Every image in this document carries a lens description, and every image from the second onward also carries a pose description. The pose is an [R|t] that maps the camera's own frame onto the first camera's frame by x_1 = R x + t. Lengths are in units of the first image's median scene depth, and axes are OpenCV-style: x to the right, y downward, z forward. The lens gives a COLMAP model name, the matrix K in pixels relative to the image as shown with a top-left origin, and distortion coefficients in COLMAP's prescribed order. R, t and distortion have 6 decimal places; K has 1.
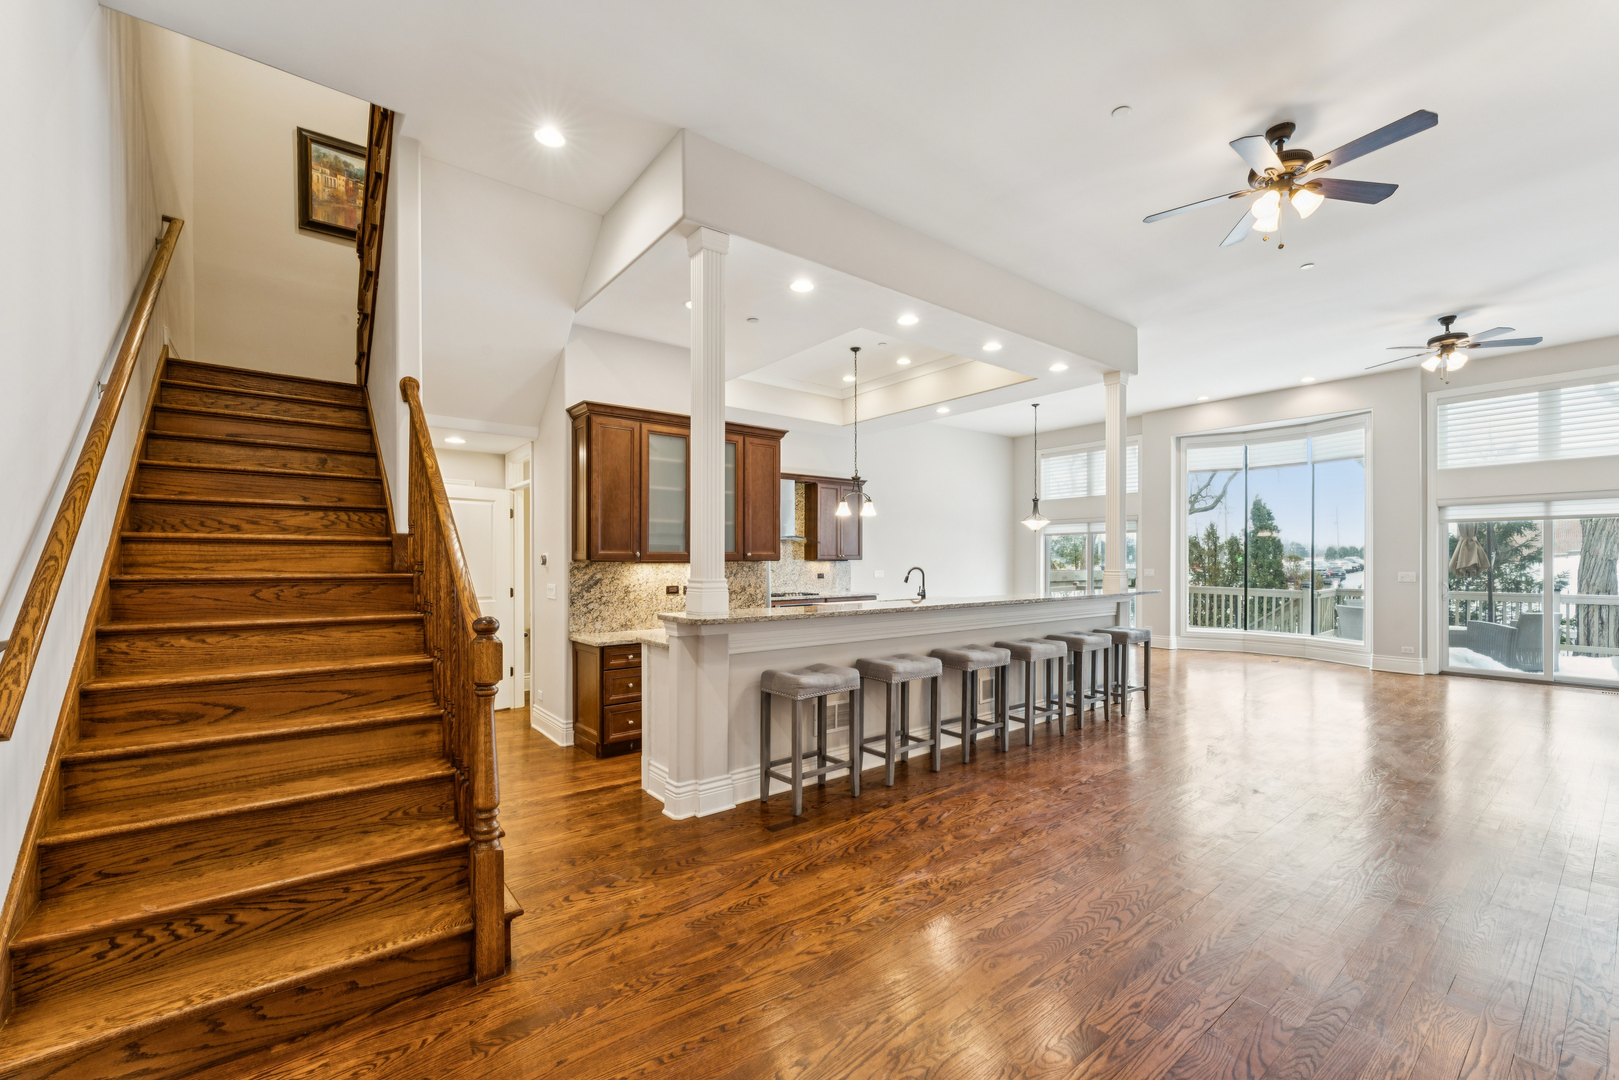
lens RADIAL K [[628.4, 0, 806.3], [0, 628.4, 554.6], [0, 0, 1]] dist [-0.000163, 0.000012]
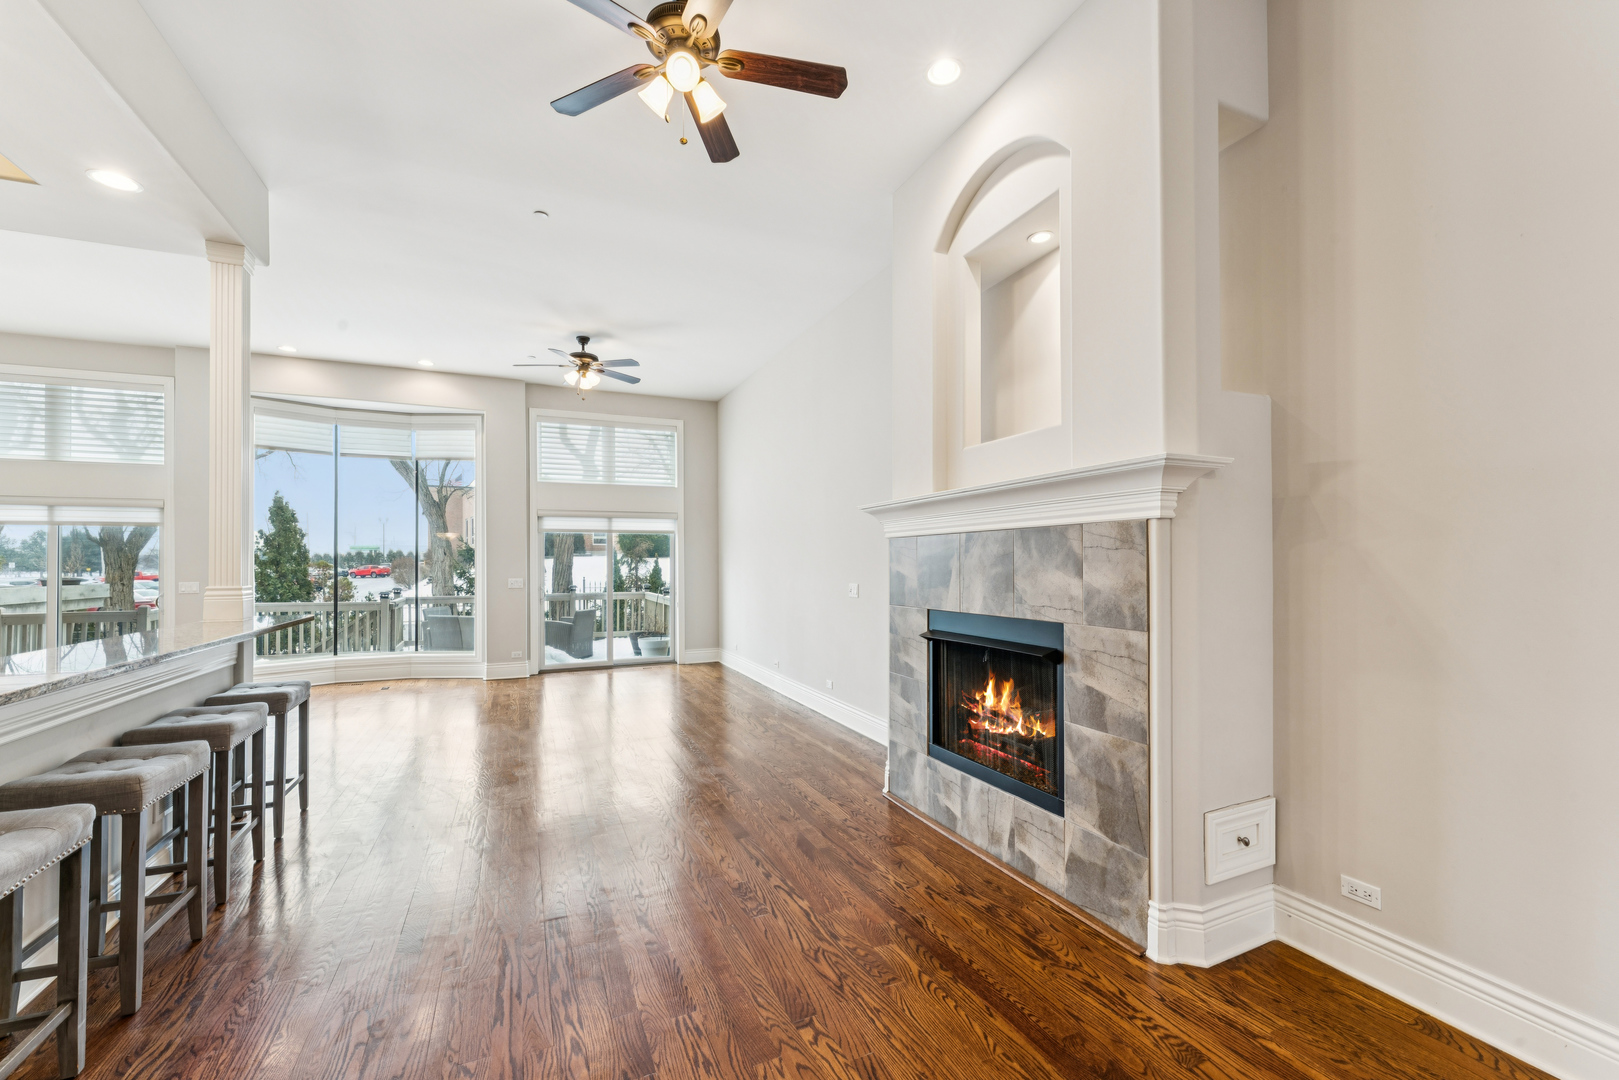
lens RADIAL K [[666.1, 0, 831.6], [0, 666.1, 564.0], [0, 0, 1]] dist [-0.007206, -0.000325]
pose [[0.216610, -0.000403, 0.976258, 0.013649], [-0.002806, 0.999996, 0.001036, 0.001280], [-0.976254, -0.002964, 0.216608, 0.265232]]
